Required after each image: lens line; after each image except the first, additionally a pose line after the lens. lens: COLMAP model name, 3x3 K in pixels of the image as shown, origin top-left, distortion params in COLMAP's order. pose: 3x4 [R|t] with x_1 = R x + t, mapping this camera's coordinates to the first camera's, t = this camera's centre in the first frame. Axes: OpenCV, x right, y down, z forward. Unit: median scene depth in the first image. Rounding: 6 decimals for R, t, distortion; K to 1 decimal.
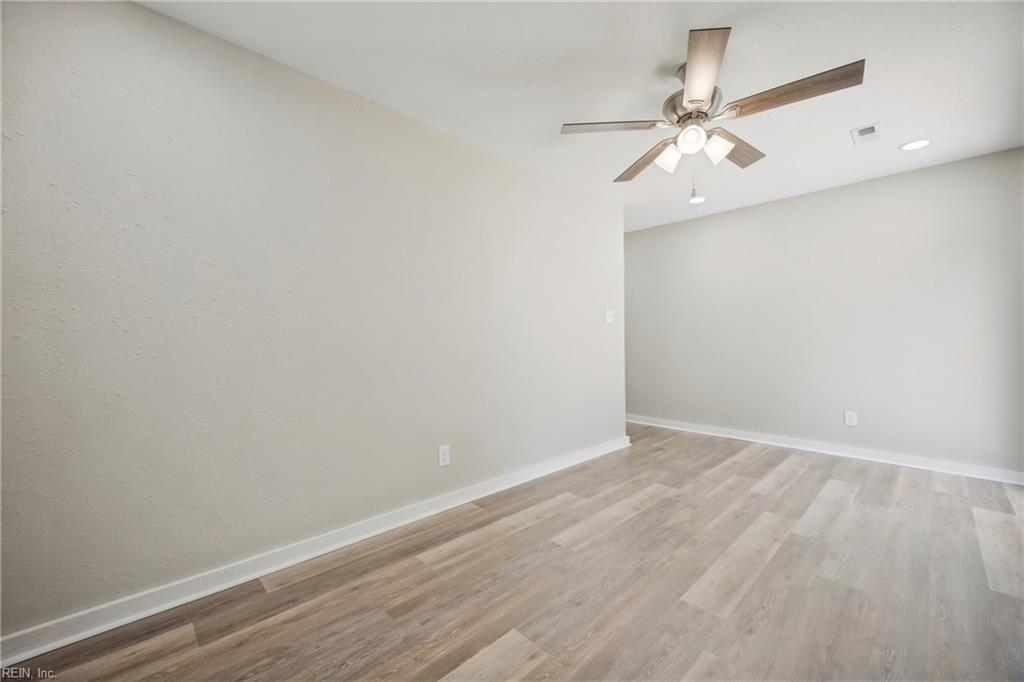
lens RADIAL K [[401.1, 0, 512.0], [0, 401.1, 341.0], [0, 0, 1]] dist [-0.000232, -0.000353]
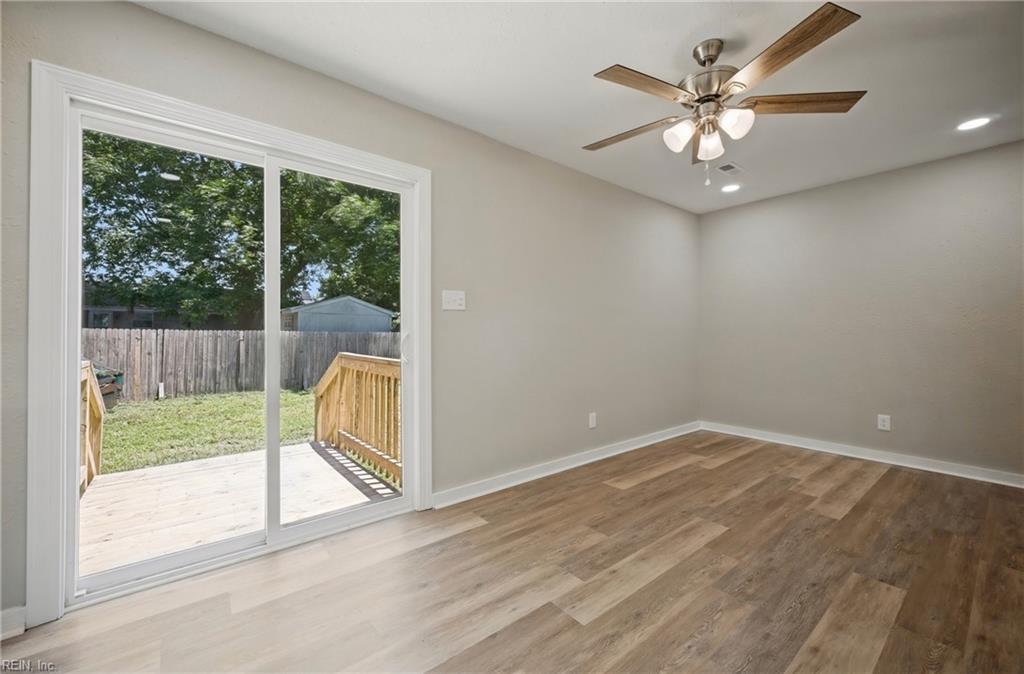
lens RADIAL K [[410.7, 0, 512.0], [0, 410.7, 337.0], [0, 0, 1]] dist [0.001359, -0.000251]
pose [[-0.997128, 0.004958, 0.075569, 0.768611], [0.005642, 0.999945, 0.008845, -0.009718], [-0.075521, 0.009246, -0.997101, 1.794755]]
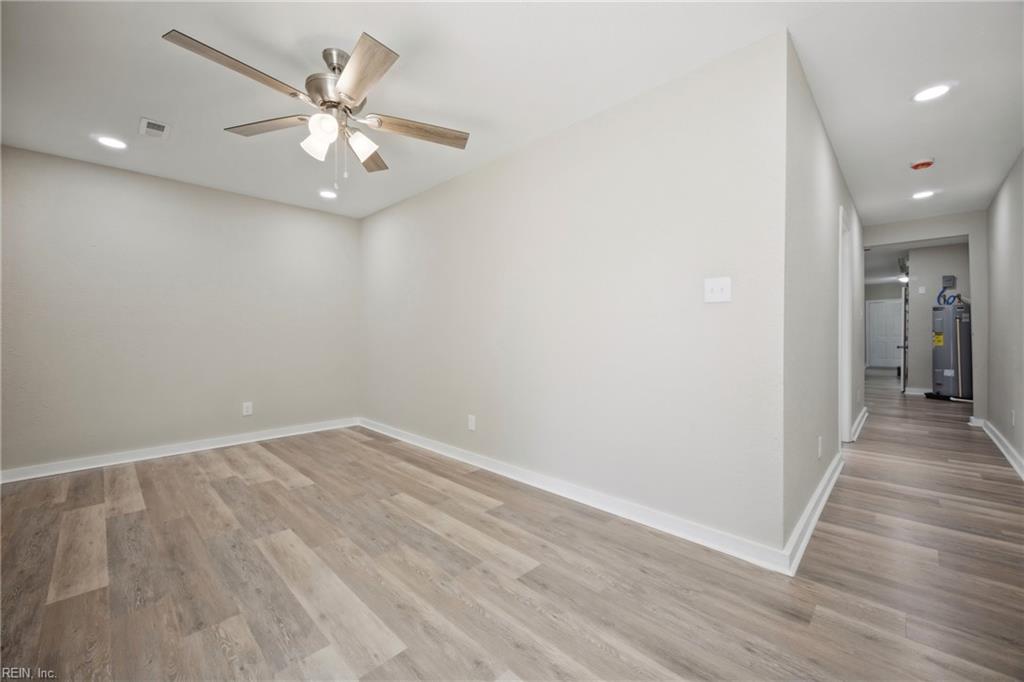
lens RADIAL K [[401.1, 0, 512.0], [0, 401.1, 341.0], [0, 0, 1]] dist [-0.000232, -0.000353]
pose [[0.042284, 0.023901, -0.998820, 1.313904], [-0.002001, 0.999714, 0.023838, -0.012800], [0.999104, 0.000990, 0.042320, 1.248166]]
